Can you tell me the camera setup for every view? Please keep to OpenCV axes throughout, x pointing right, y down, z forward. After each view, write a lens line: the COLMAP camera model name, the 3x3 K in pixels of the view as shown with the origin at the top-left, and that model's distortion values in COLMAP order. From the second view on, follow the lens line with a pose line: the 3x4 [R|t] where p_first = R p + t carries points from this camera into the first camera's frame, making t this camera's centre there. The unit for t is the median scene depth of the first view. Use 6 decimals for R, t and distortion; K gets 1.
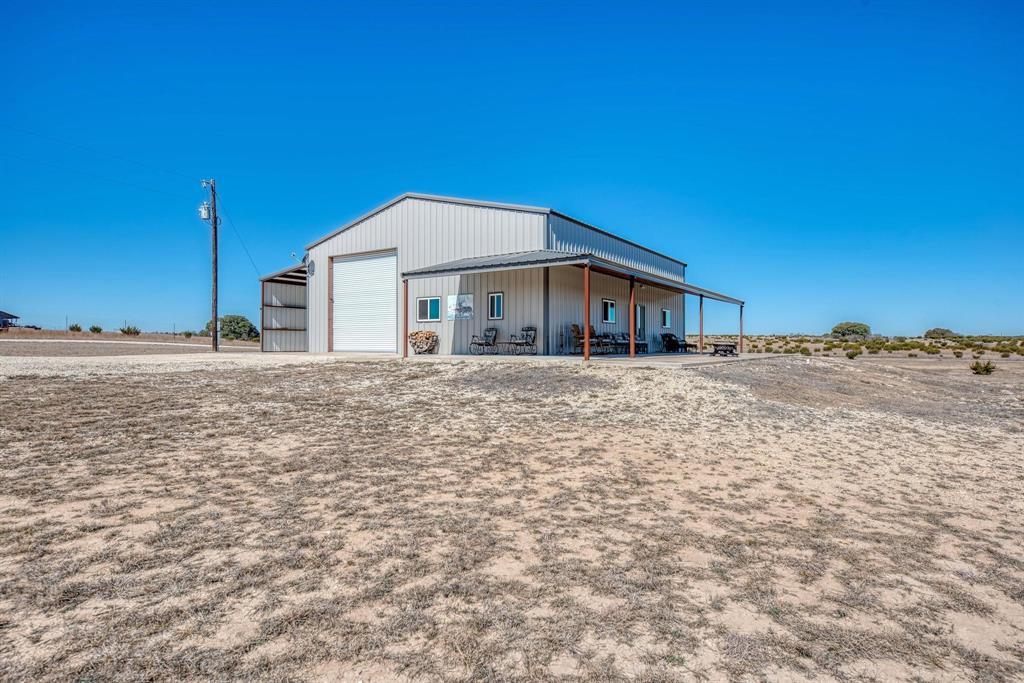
lens RADIAL K [[554.9, 0, 512.0], [0, 554.9, 341.5], [0, 0, 1]] dist [0.002271, 0.000872]
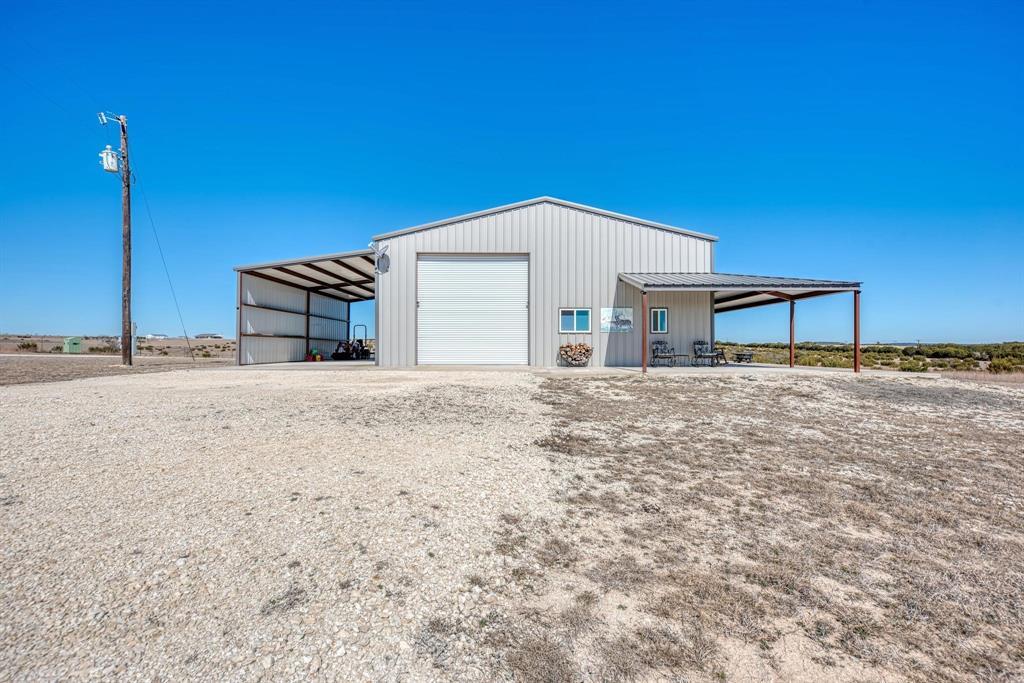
lens RADIAL K [[452.7, 0, 505.4], [0, 452.7, 348.6], [0, 0, 1]] dist [-0.000462, 0.000191]
pose [[0.826227, 0.000063, 0.563337, -0.704067], [-0.003499, 0.999981, 0.005019, -0.012157], [-0.563326, -0.006118, 0.826212, 0.410202]]
